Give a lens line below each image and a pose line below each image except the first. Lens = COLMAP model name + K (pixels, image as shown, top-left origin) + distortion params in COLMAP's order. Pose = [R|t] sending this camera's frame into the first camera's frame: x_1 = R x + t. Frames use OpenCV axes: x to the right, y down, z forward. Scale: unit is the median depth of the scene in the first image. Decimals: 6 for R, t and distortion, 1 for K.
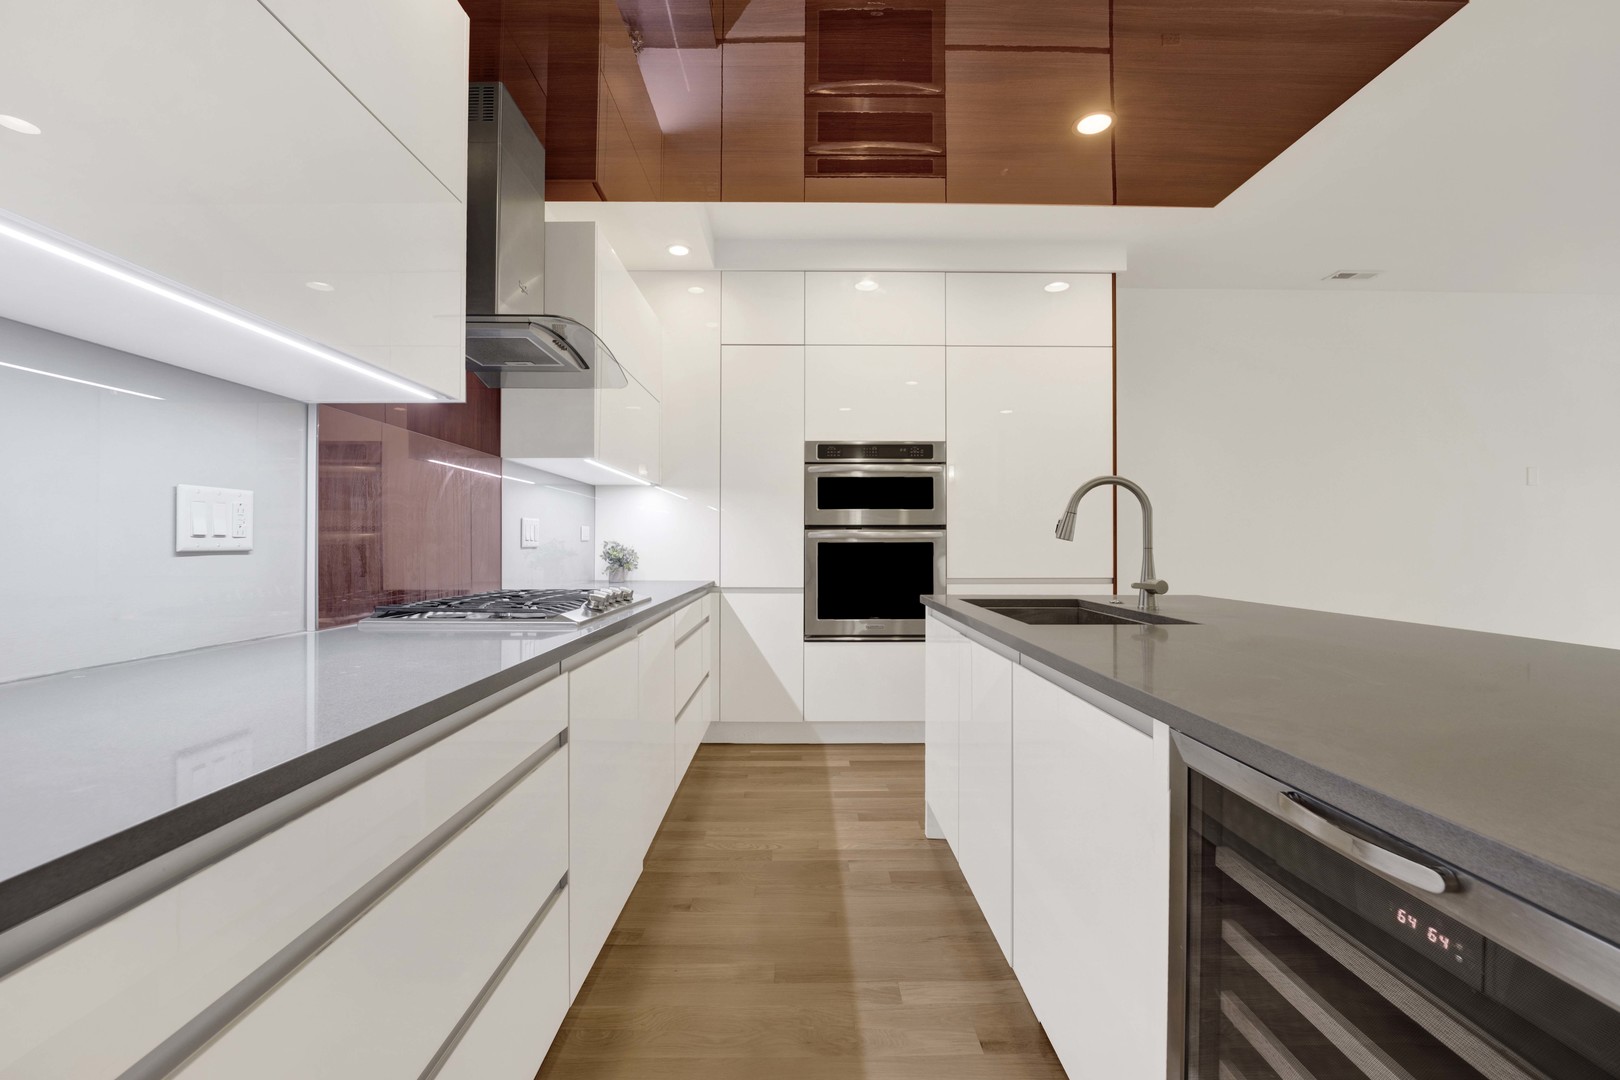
lens RADIAL K [[669.7, 0, 797.7], [0, 669.7, 540.1], [0, 0, 1]] dist [-0.016870, -0.000105]
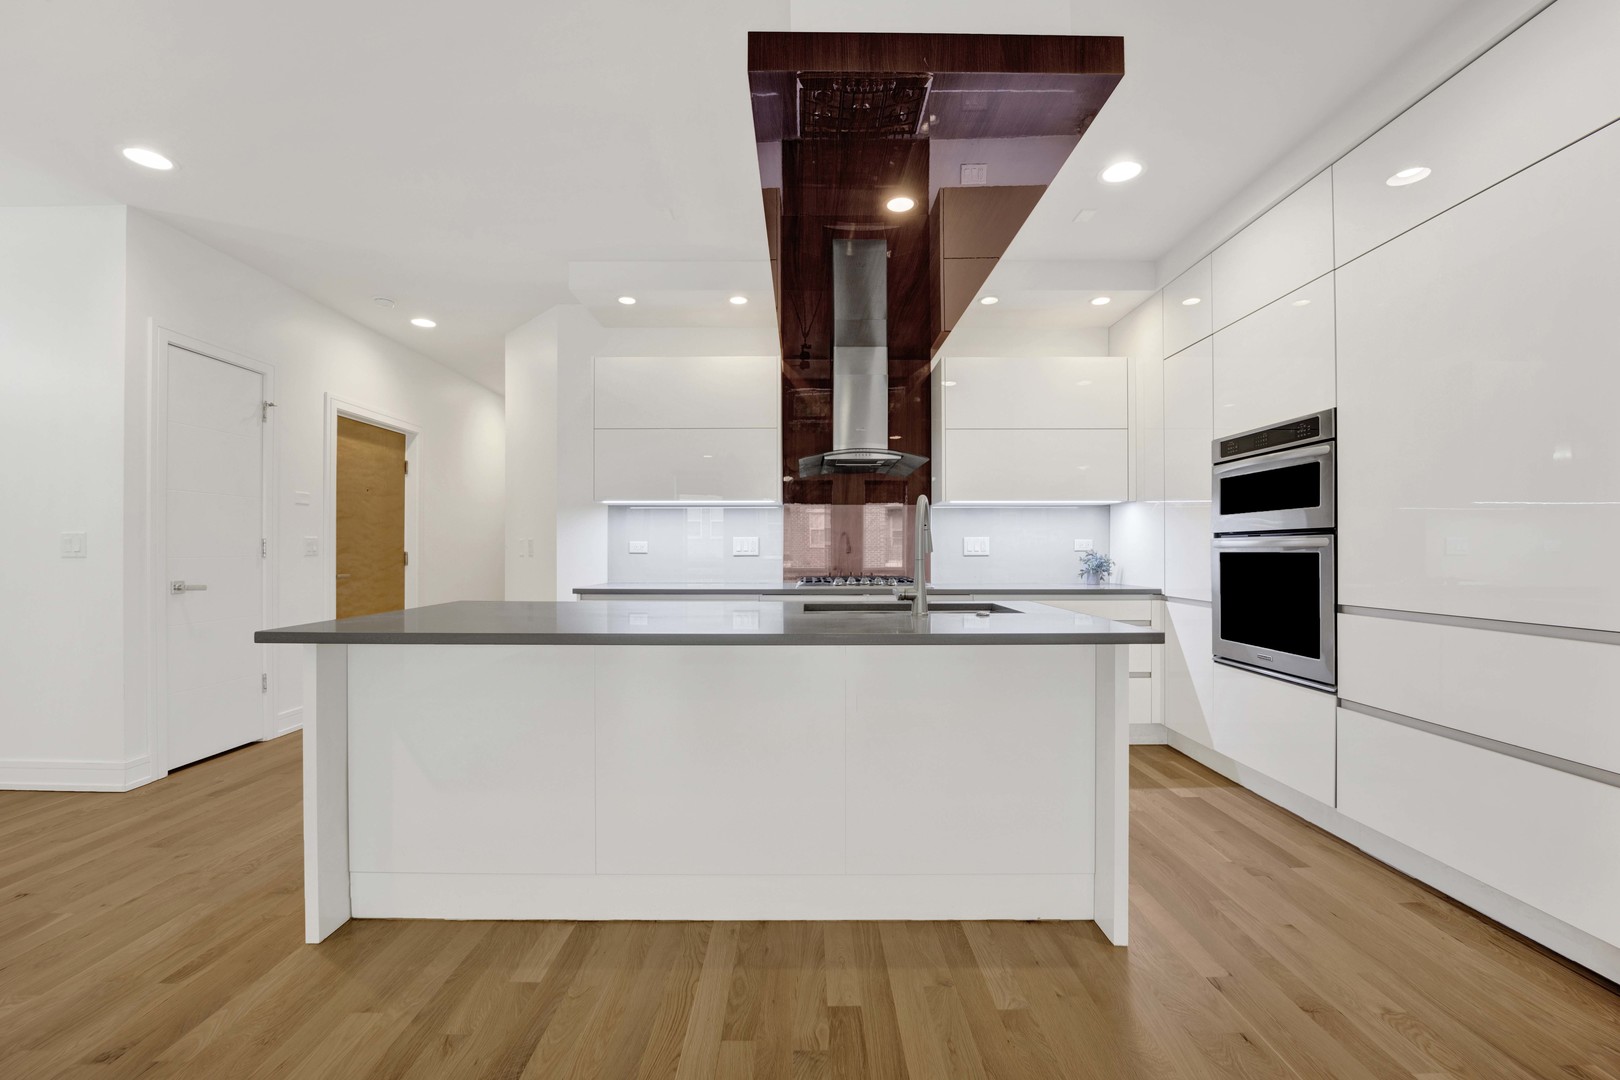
lens RADIAL K [[680.5, 0, 816.9], [0, 680.5, 545.1], [0, 0, 1]] dist [-0.024155, -0.000034]
pose [[0.013086, -0.007679, -0.999885, 0.917007], [0.005717, 0.999955, -0.007605, -0.002580], [0.999898, -0.005617, 0.013129, 0.451863]]
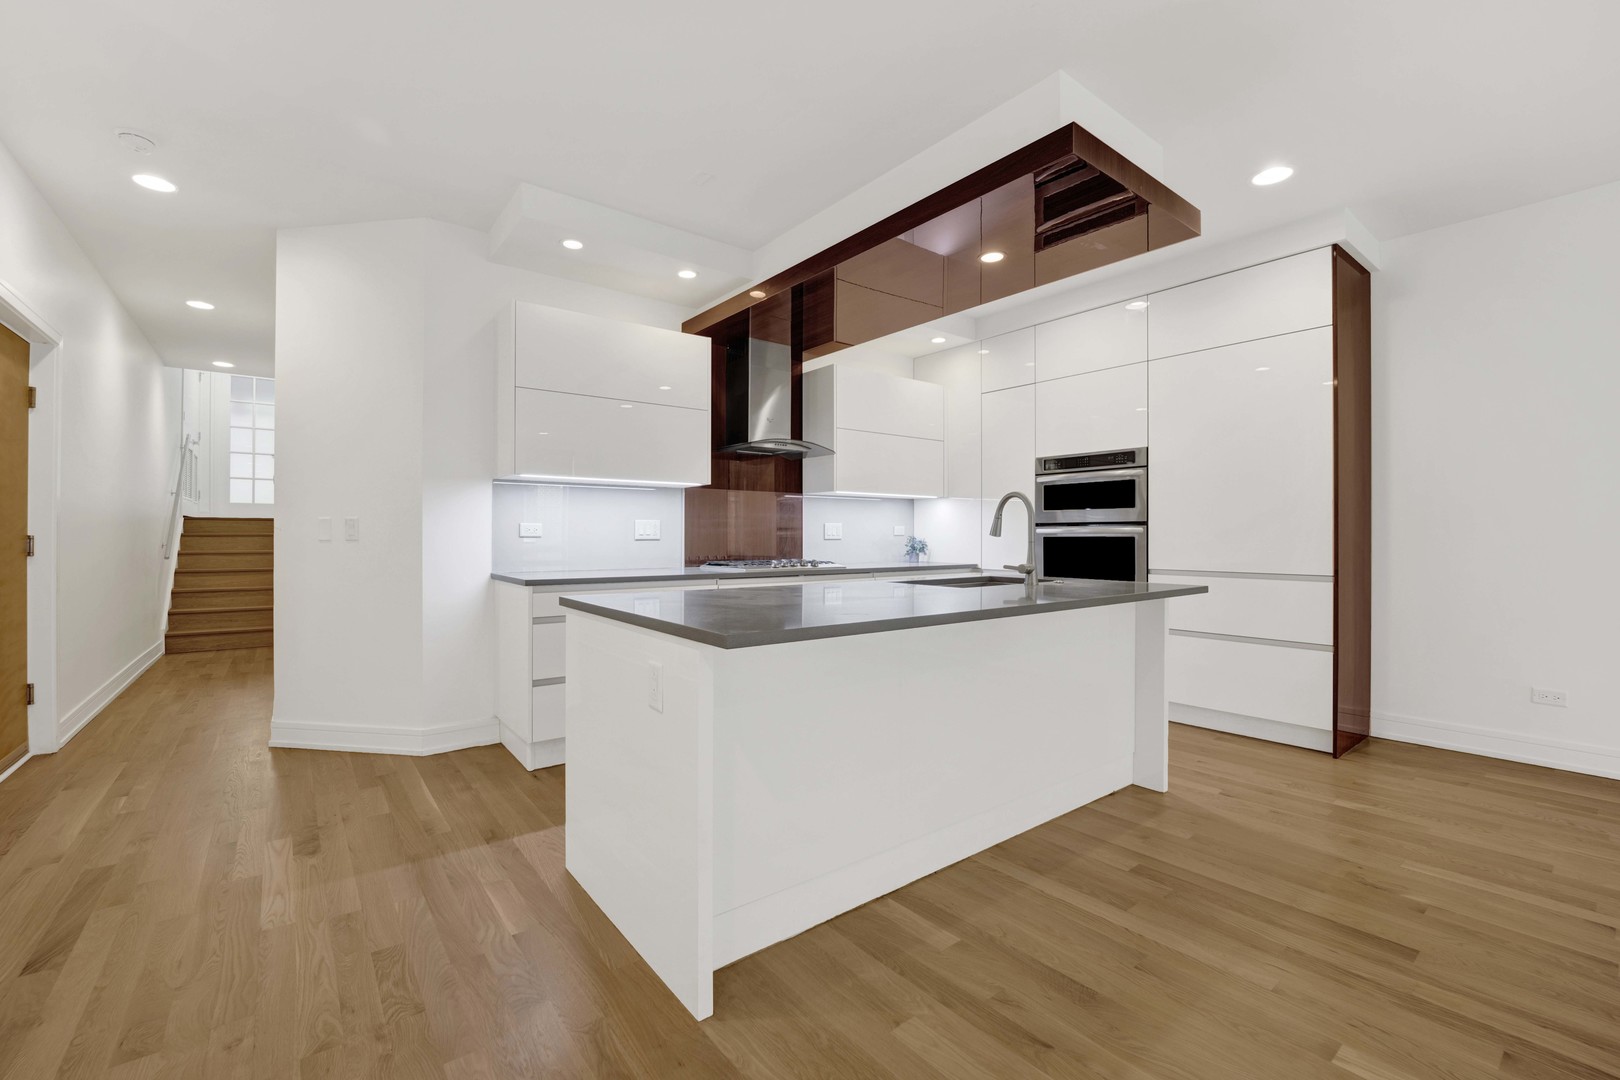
lens RADIAL K [[669.7, 0, 797.7], [0, 669.7, 540.1], [0, 0, 1]] dist [-0.016870, -0.000105]
pose [[0.608285, 0.006221, -0.793695, 0.755306], [0.002221, 0.999952, 0.009540, -0.003407], [0.793716, -0.007566, 0.608242, -0.147191]]
